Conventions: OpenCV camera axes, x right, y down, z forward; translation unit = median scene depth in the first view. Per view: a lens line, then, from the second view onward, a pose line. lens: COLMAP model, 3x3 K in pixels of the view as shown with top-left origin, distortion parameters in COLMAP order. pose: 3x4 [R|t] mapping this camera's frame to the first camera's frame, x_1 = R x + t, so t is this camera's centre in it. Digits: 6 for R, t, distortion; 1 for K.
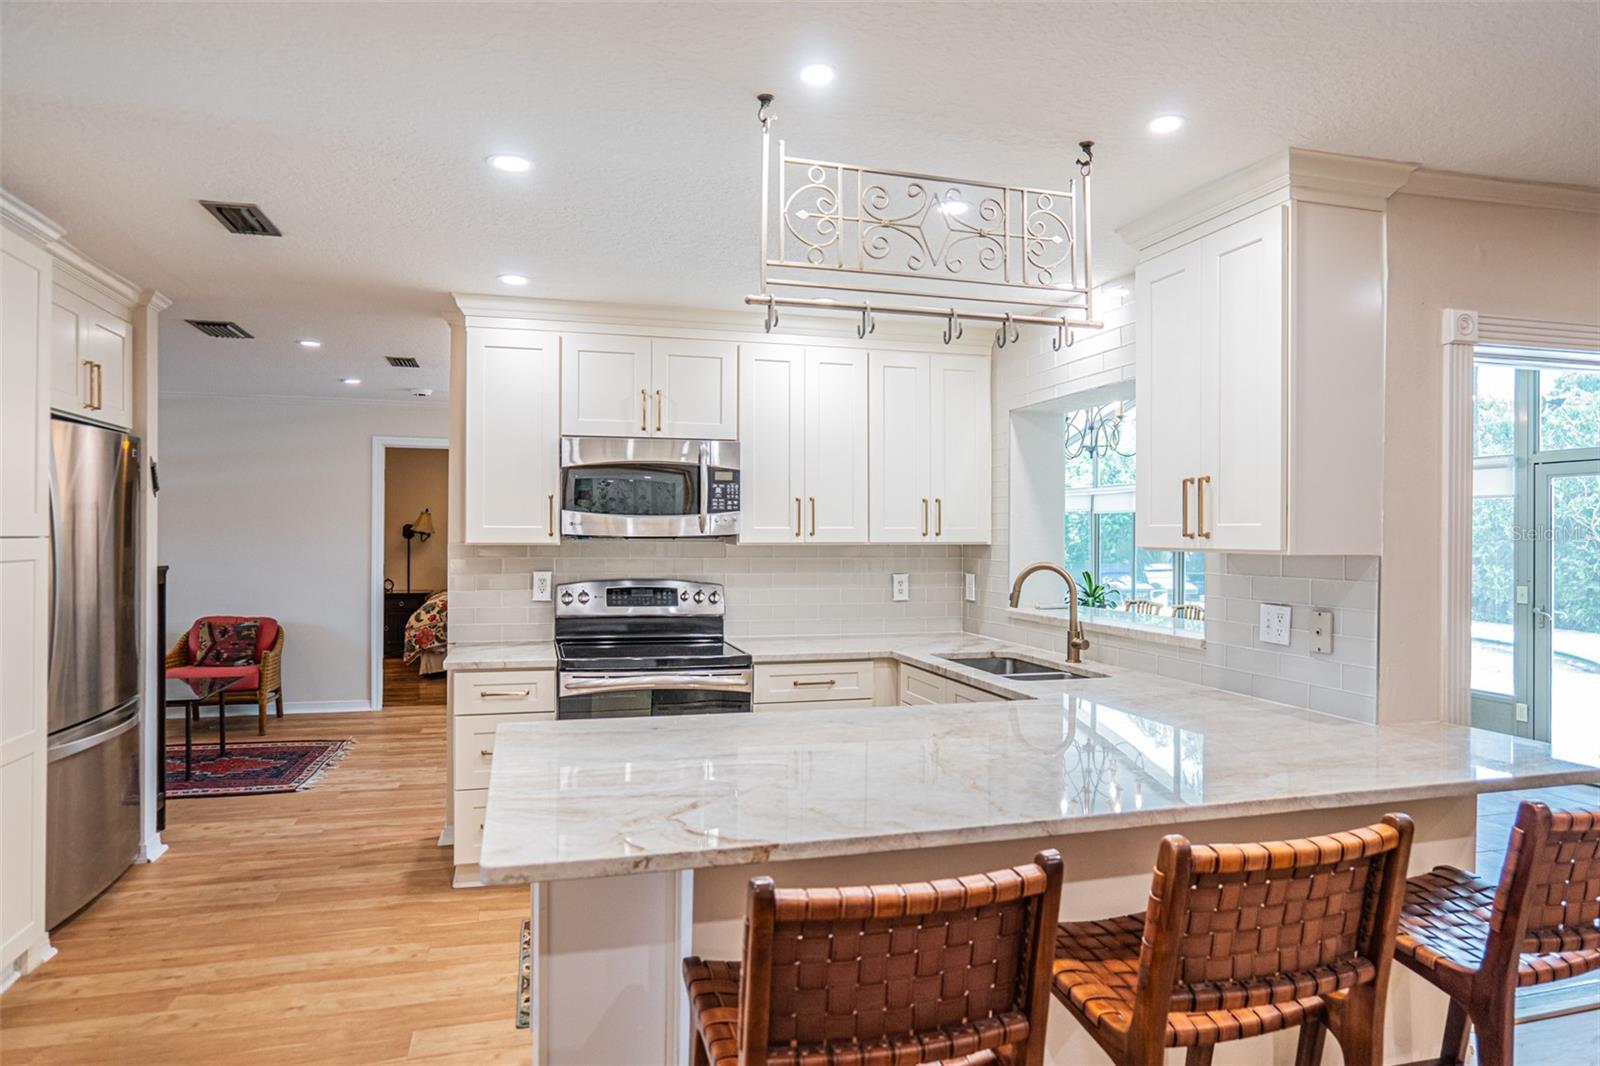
lens RADIAL K [[951.0, 0, 764.9], [0, 951.0, 532.6], [0, 0, 1]] dist [-0.040197, 0.026061]
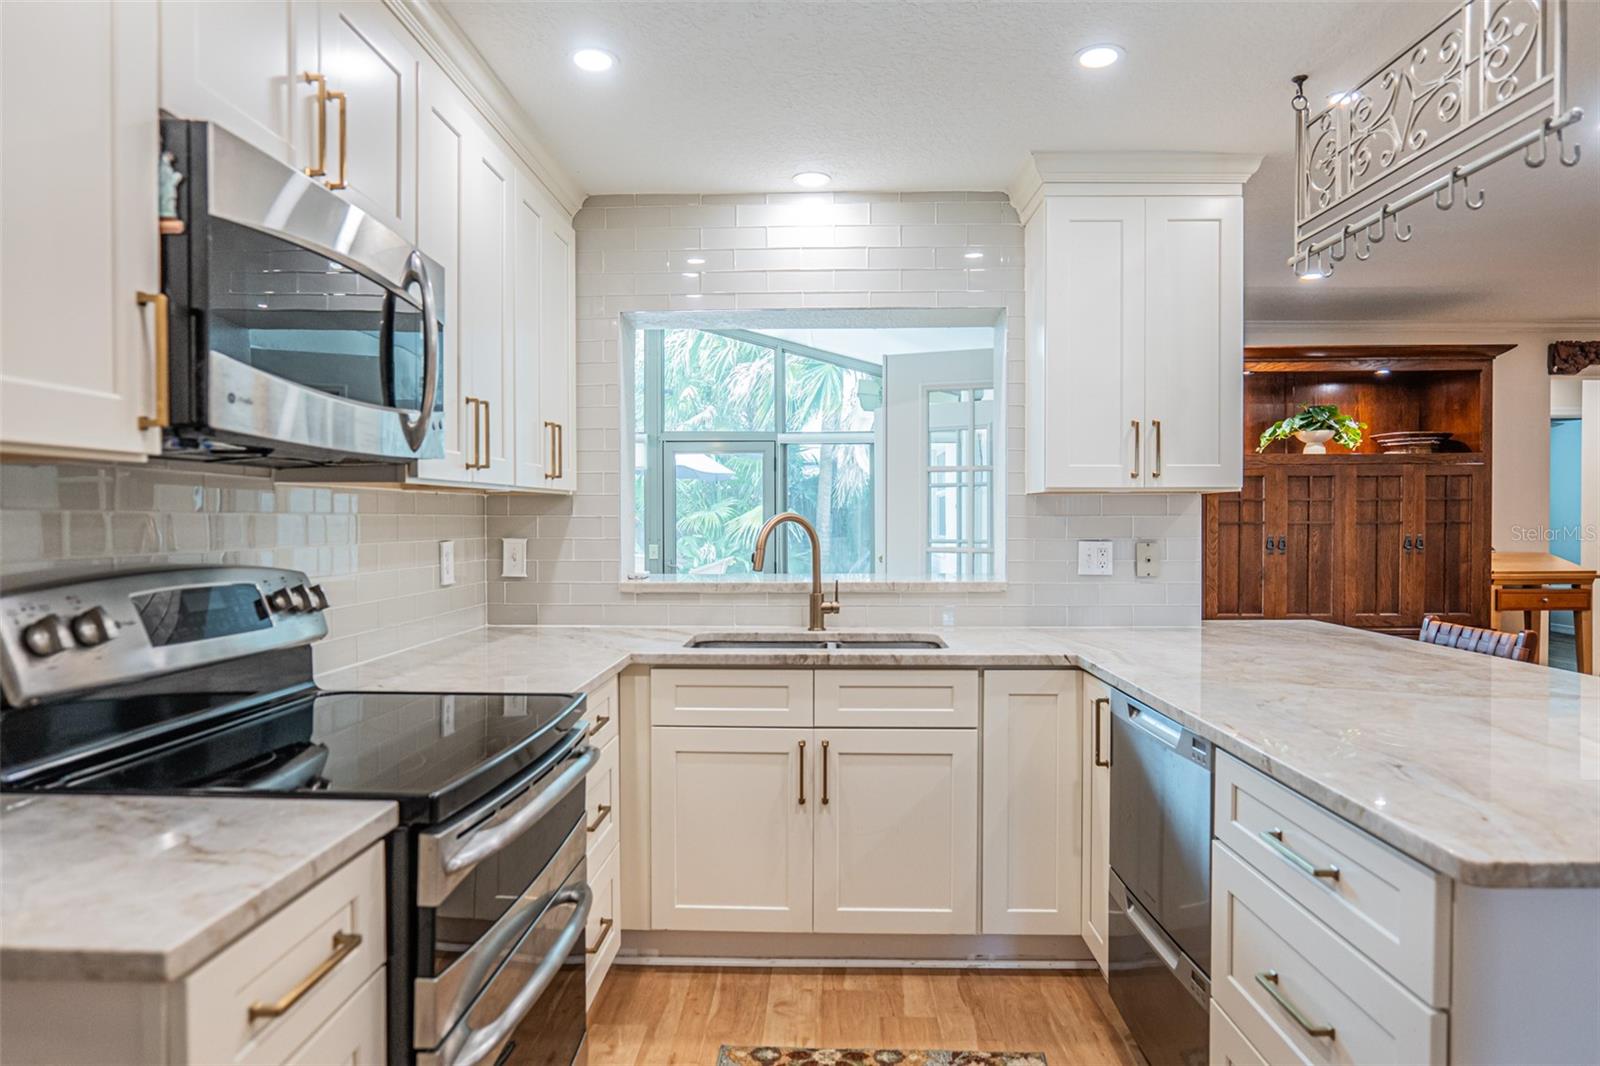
lens RADIAL K [[914.8, 0, 780.1], [0, 914.8, 533.2], [0, 0, 1]] dist [-0.036615, 0.018391]
pose [[0.298660, -0.016551, 0.954216, -0.443964], [0.004324, 0.999863, 0.015989, 0.036057], [-0.954350, -0.000649, 0.298691, 0.762928]]
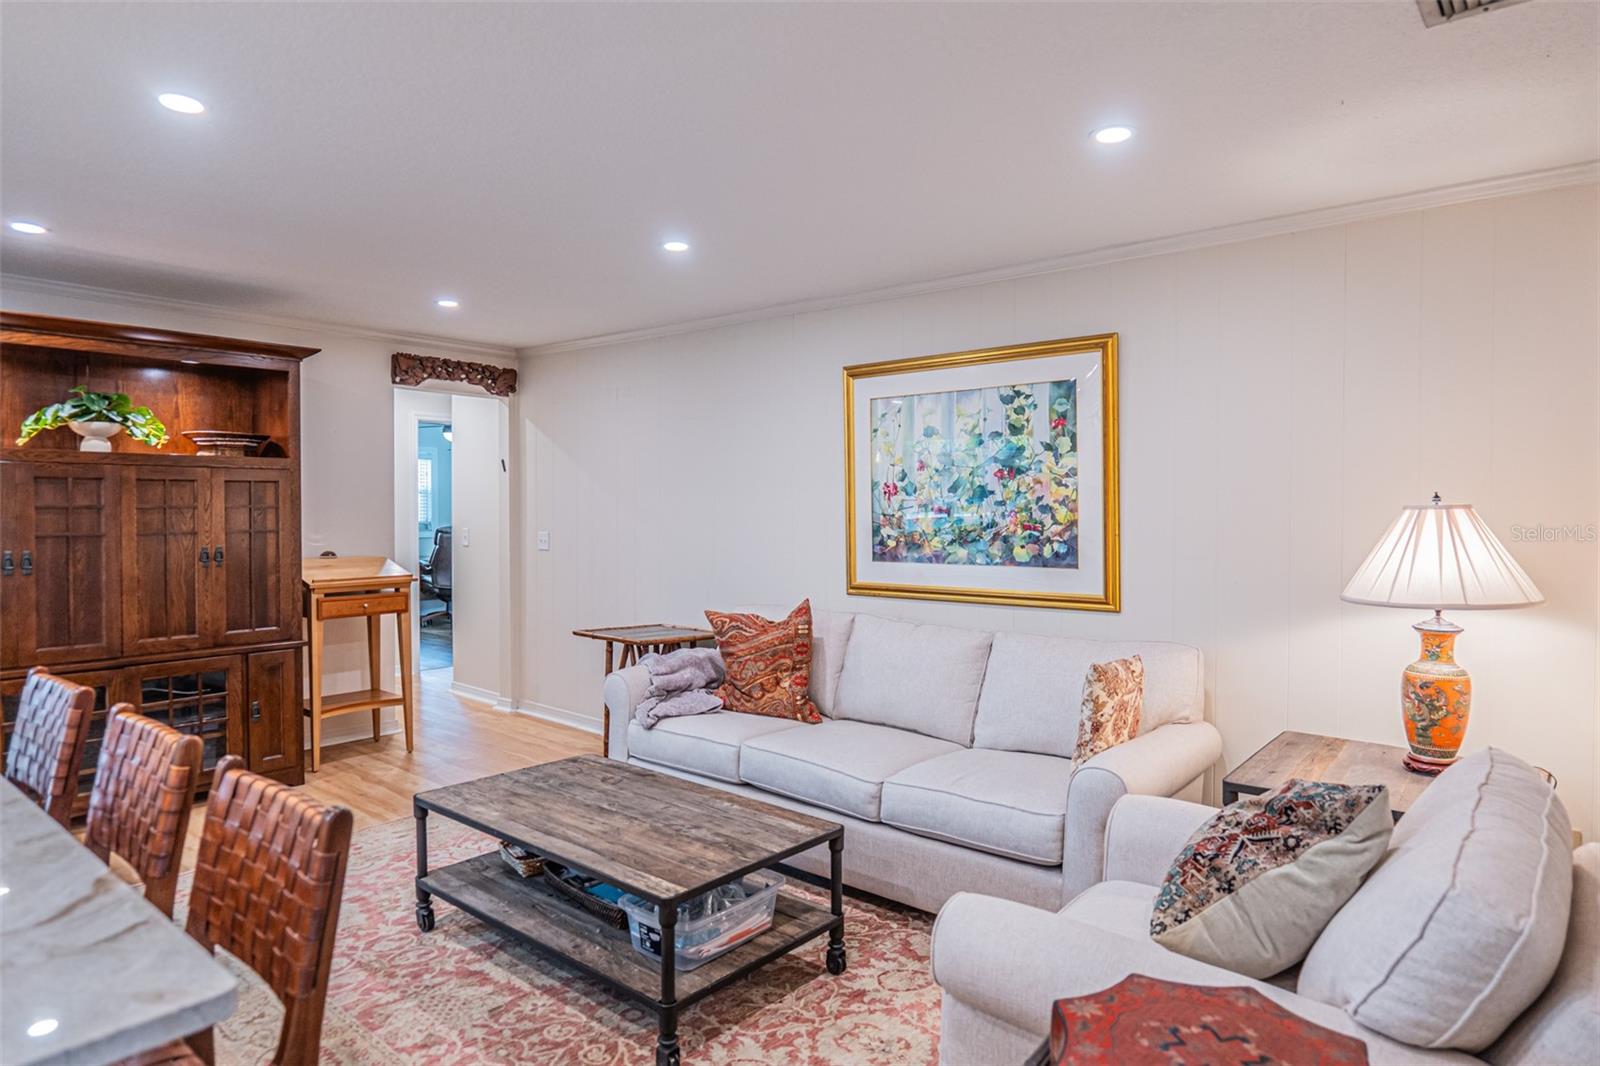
lens RADIAL K [[953.1, 0, 801.9], [0, 953.1, 536.8], [0, 0, 1]] dist [-0.035170, 0.022634]
pose [[-0.568797, -0.033746, 0.821785, -0.382120], [-0.007808, 0.999334, 0.035633, 0.004734], [-0.822441, 0.013852, -0.568682, 0.387364]]
